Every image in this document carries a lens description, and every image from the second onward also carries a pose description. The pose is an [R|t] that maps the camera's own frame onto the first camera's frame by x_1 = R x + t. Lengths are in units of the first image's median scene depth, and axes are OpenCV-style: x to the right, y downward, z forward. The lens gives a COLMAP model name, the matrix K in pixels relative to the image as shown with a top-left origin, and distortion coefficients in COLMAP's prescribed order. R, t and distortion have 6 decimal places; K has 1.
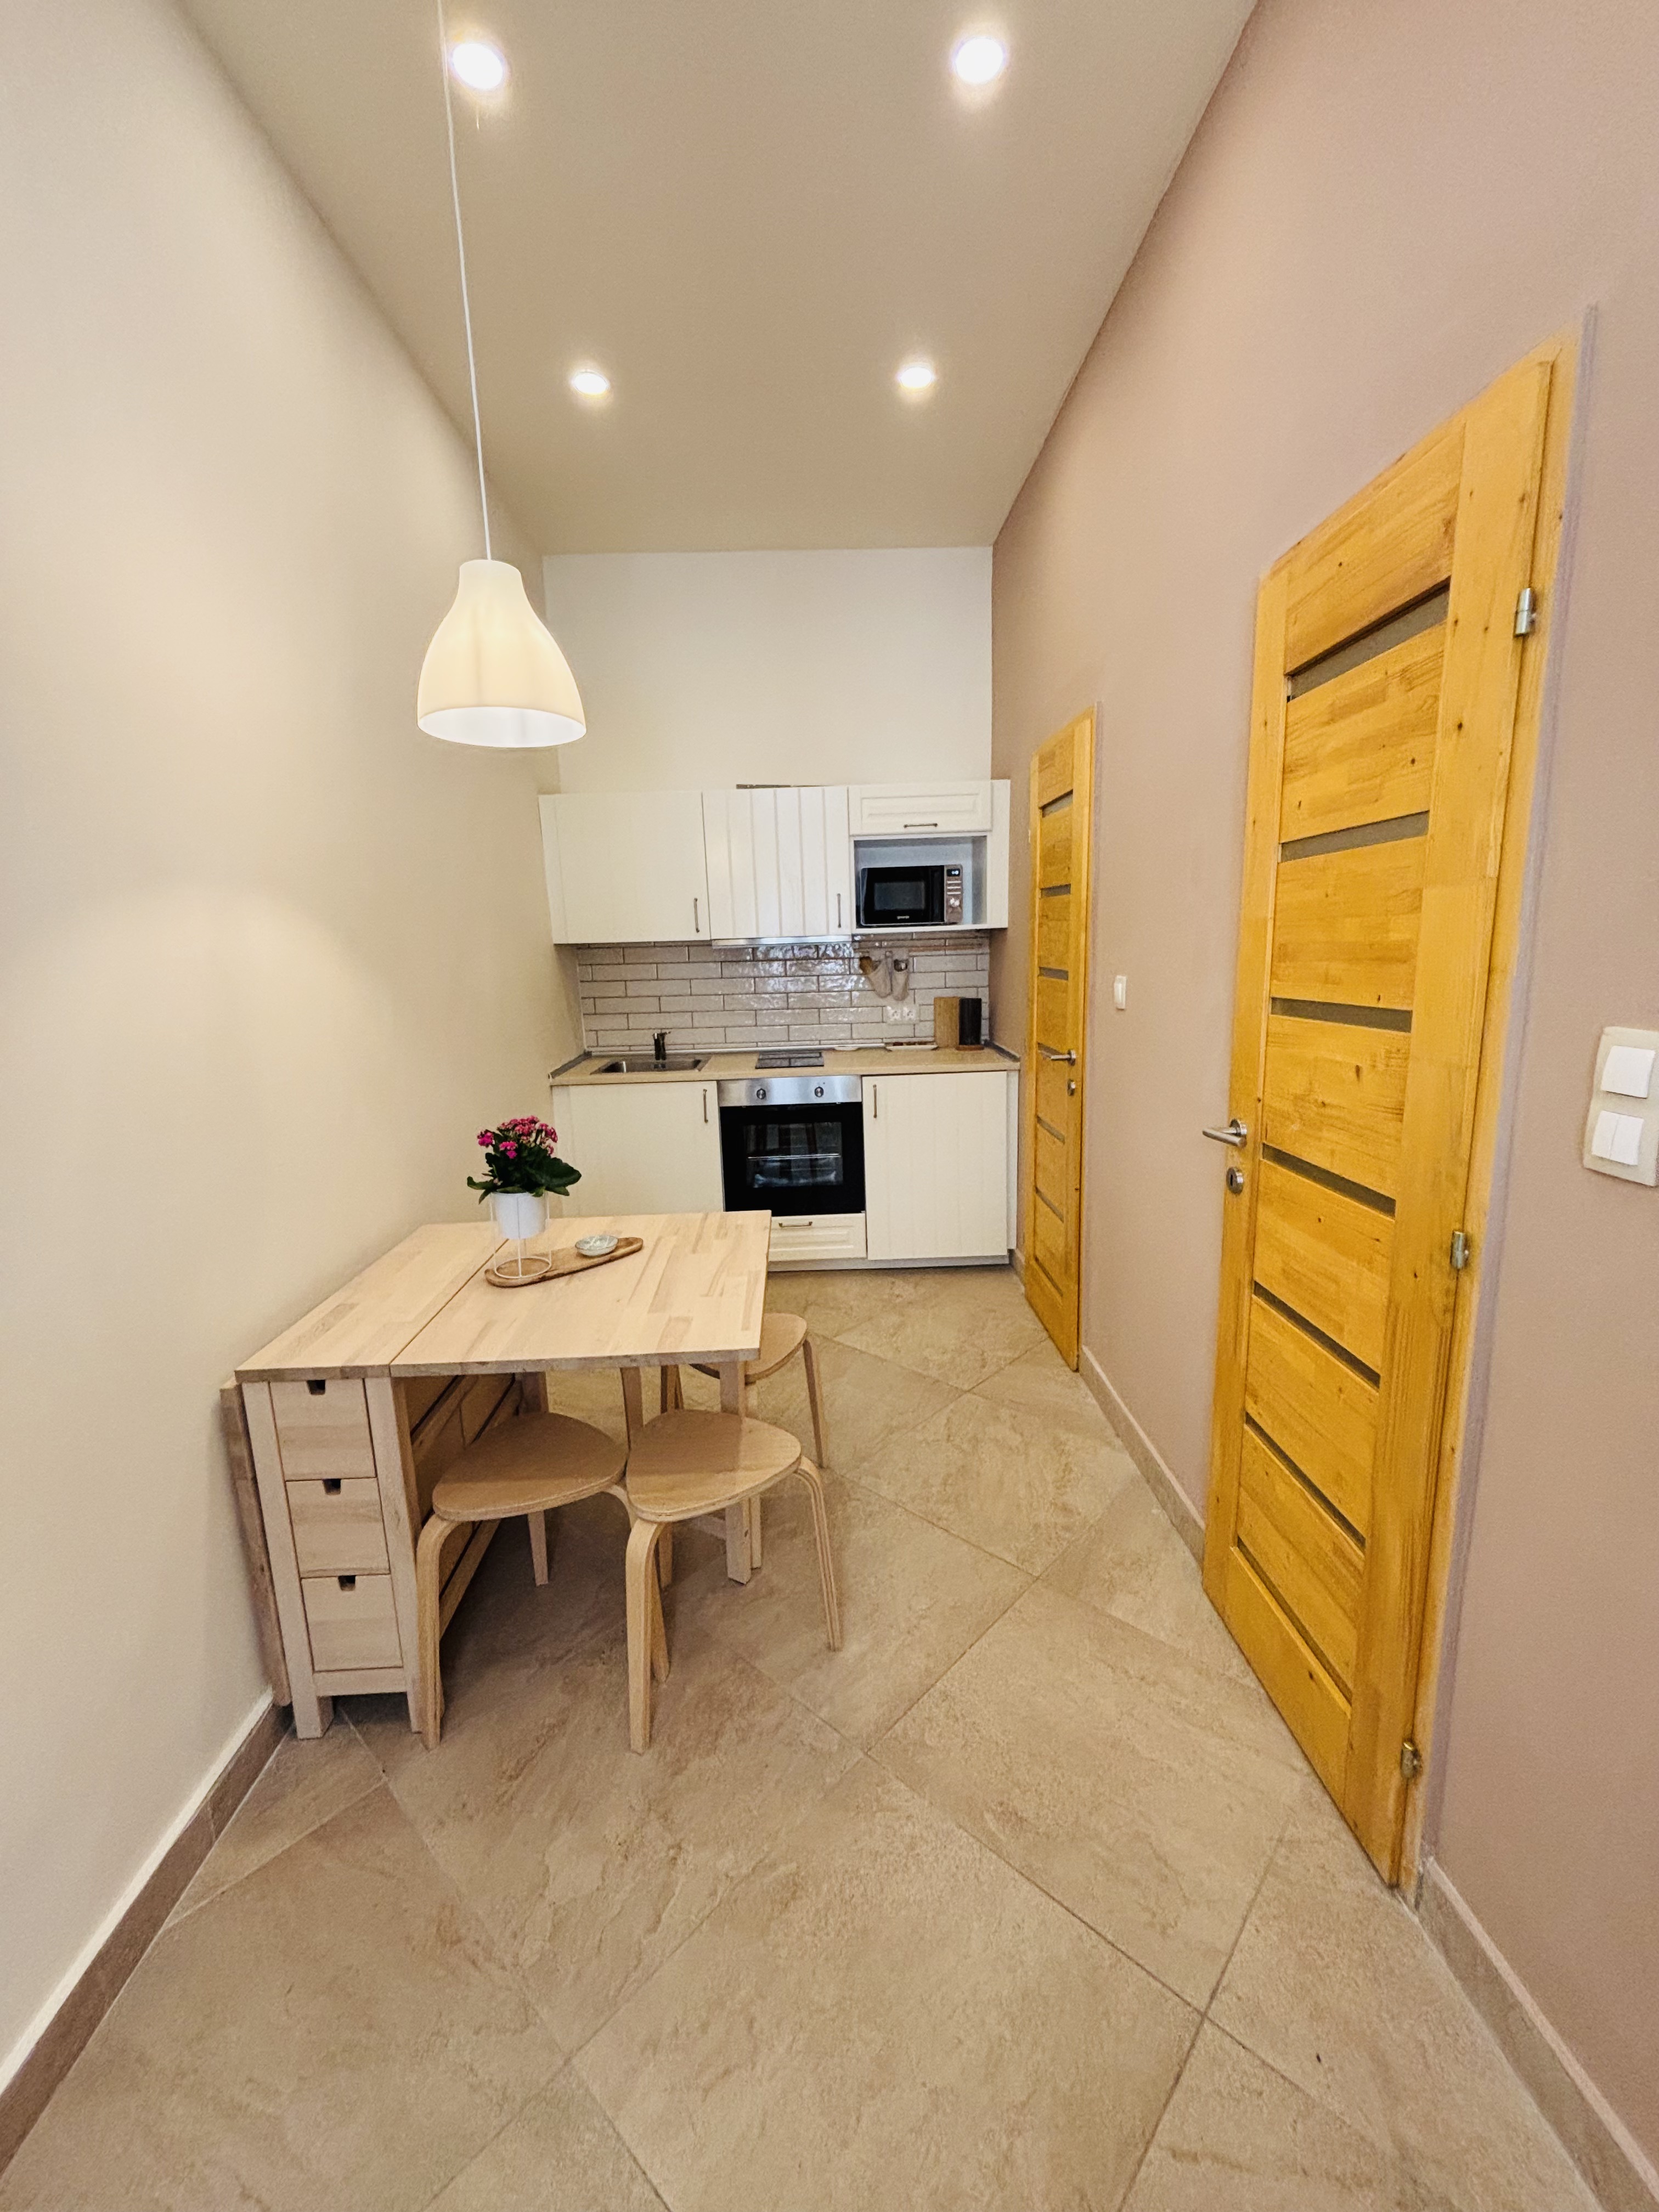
lens RADIAL K [[897.0, 0, 832.2], [0, 897.0, 1115.8], [0, 0, 1]] dist [-0.001183, -0.000452]
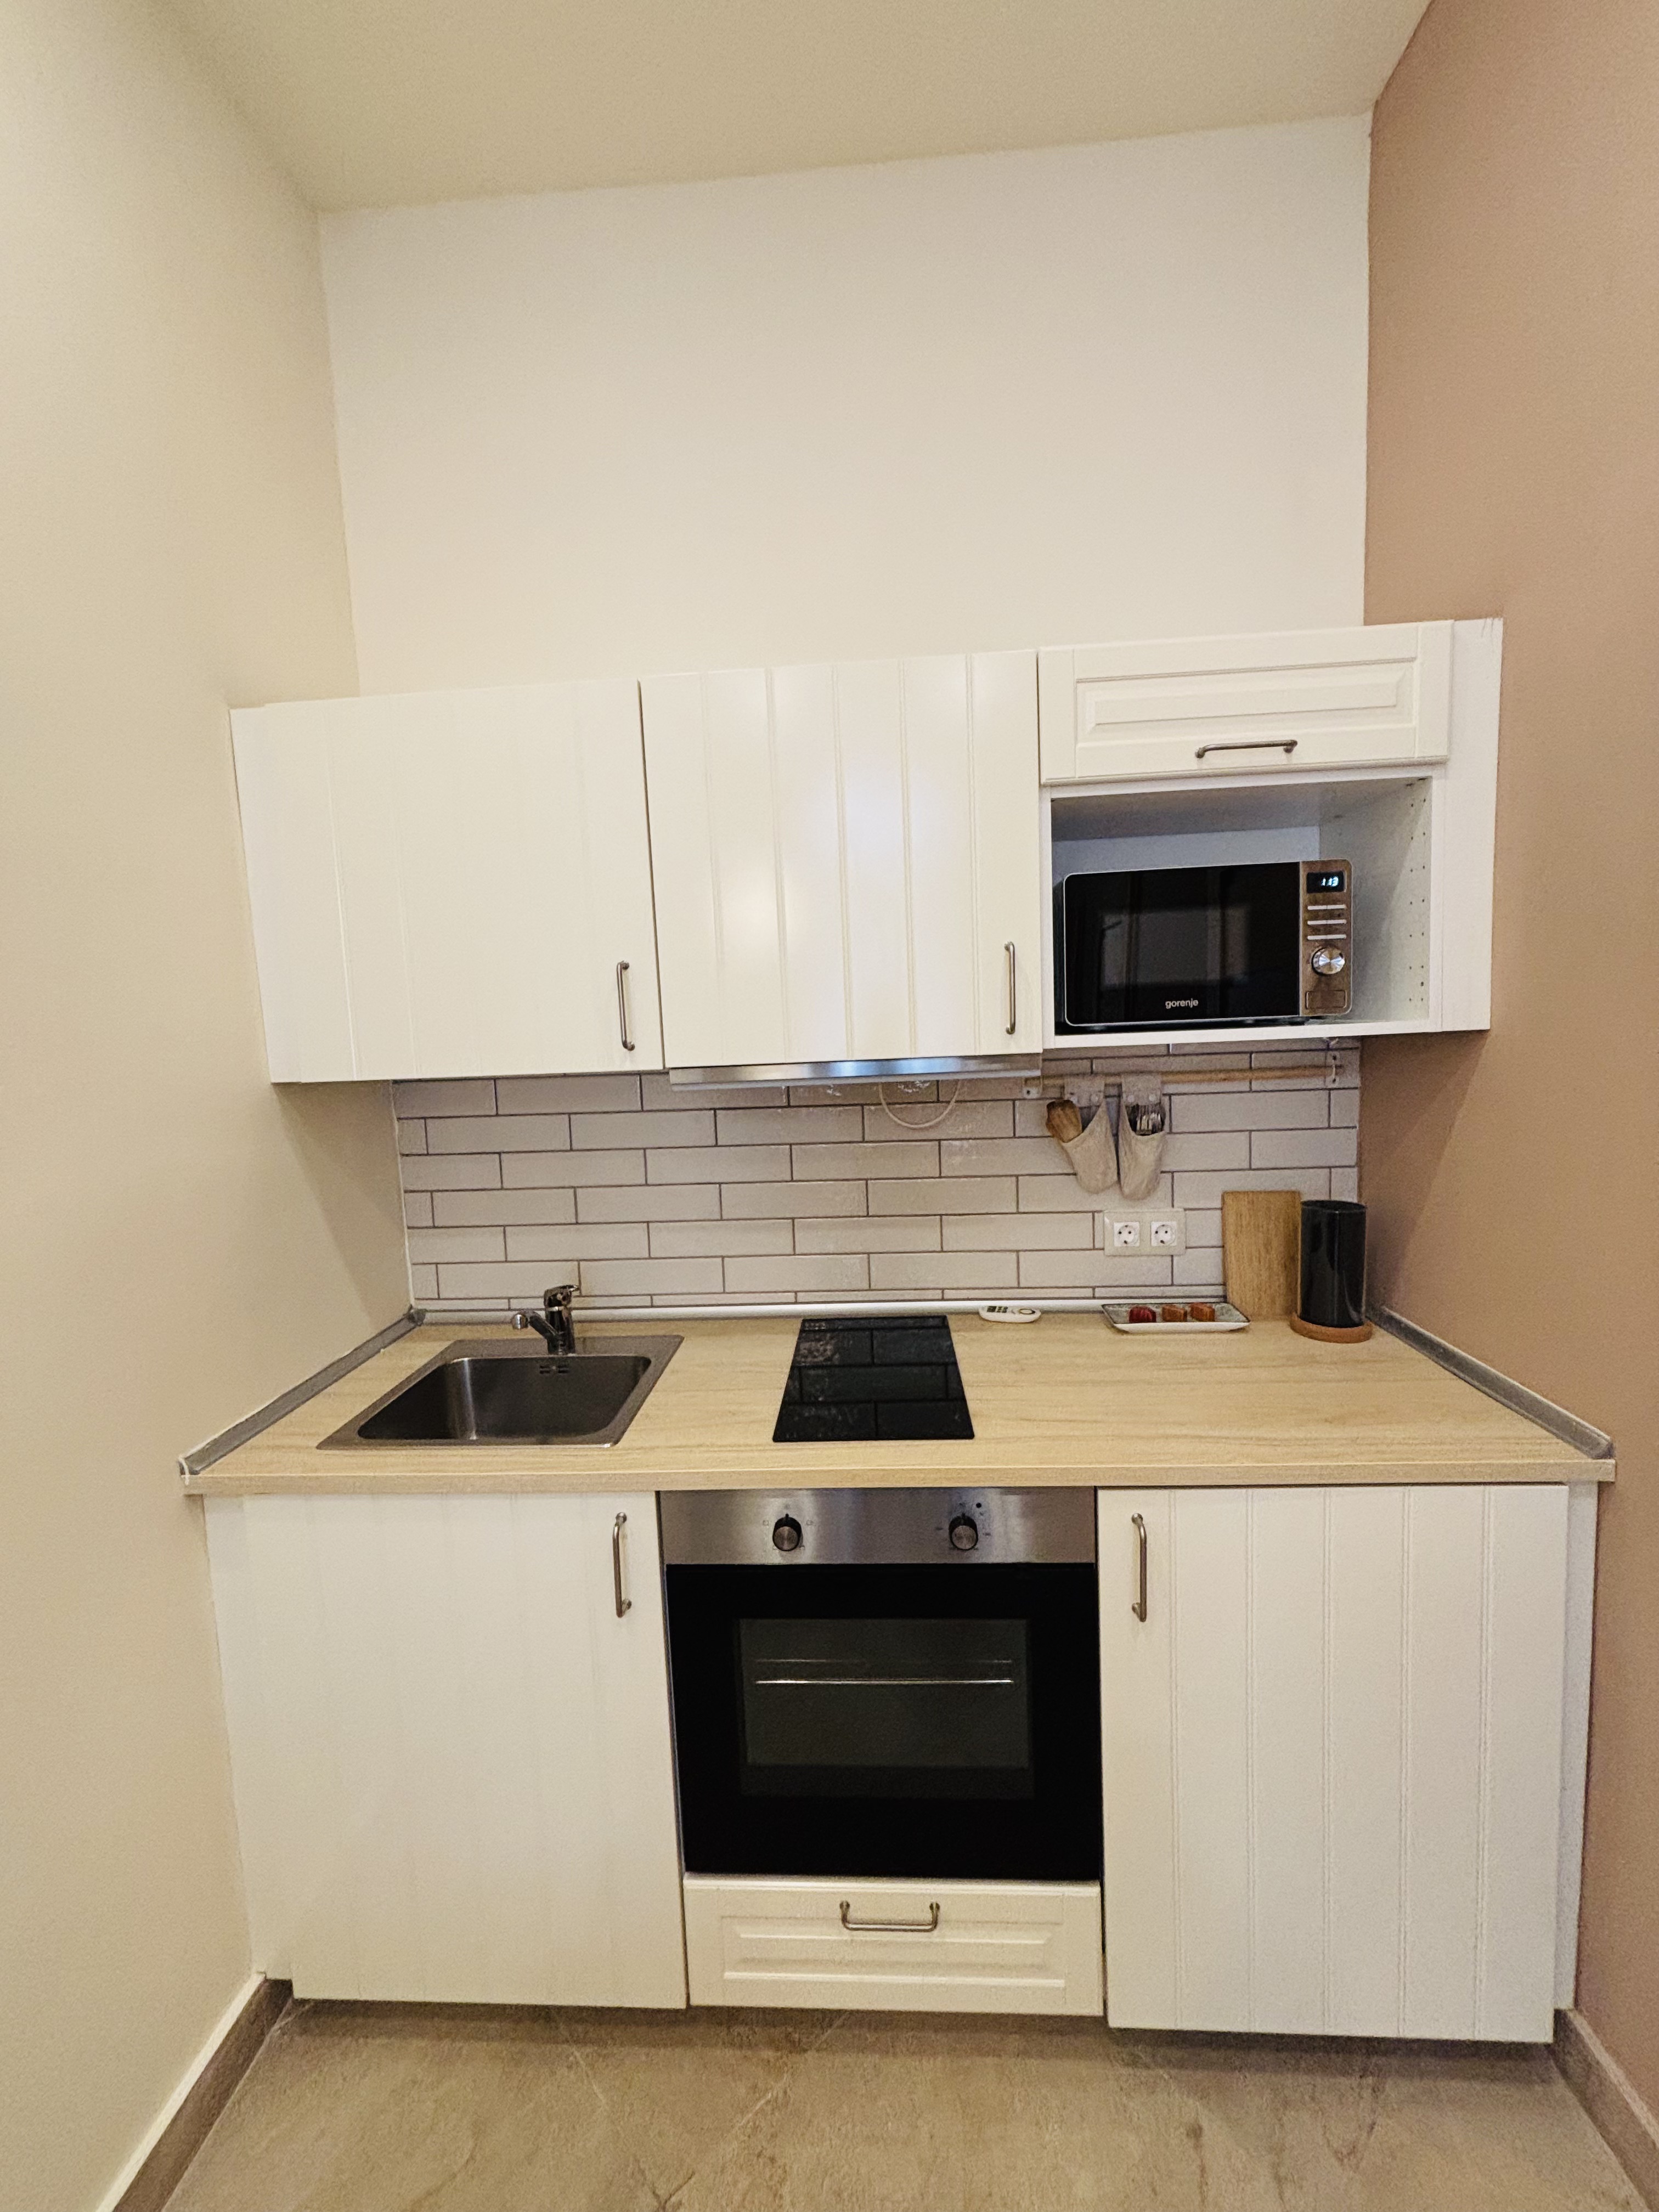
lens RADIAL K [[897.0, 0, 836.6], [0, 897.0, 1104.1], [0, 0, 1]] dist [-0.001183, -0.000452]
pose [[0.996409, -0.002611, -0.084628, -0.031195], [-0.005865, 0.994996, -0.099747, -0.140944], [0.084465, 0.099885, 0.991407, 0.618285]]
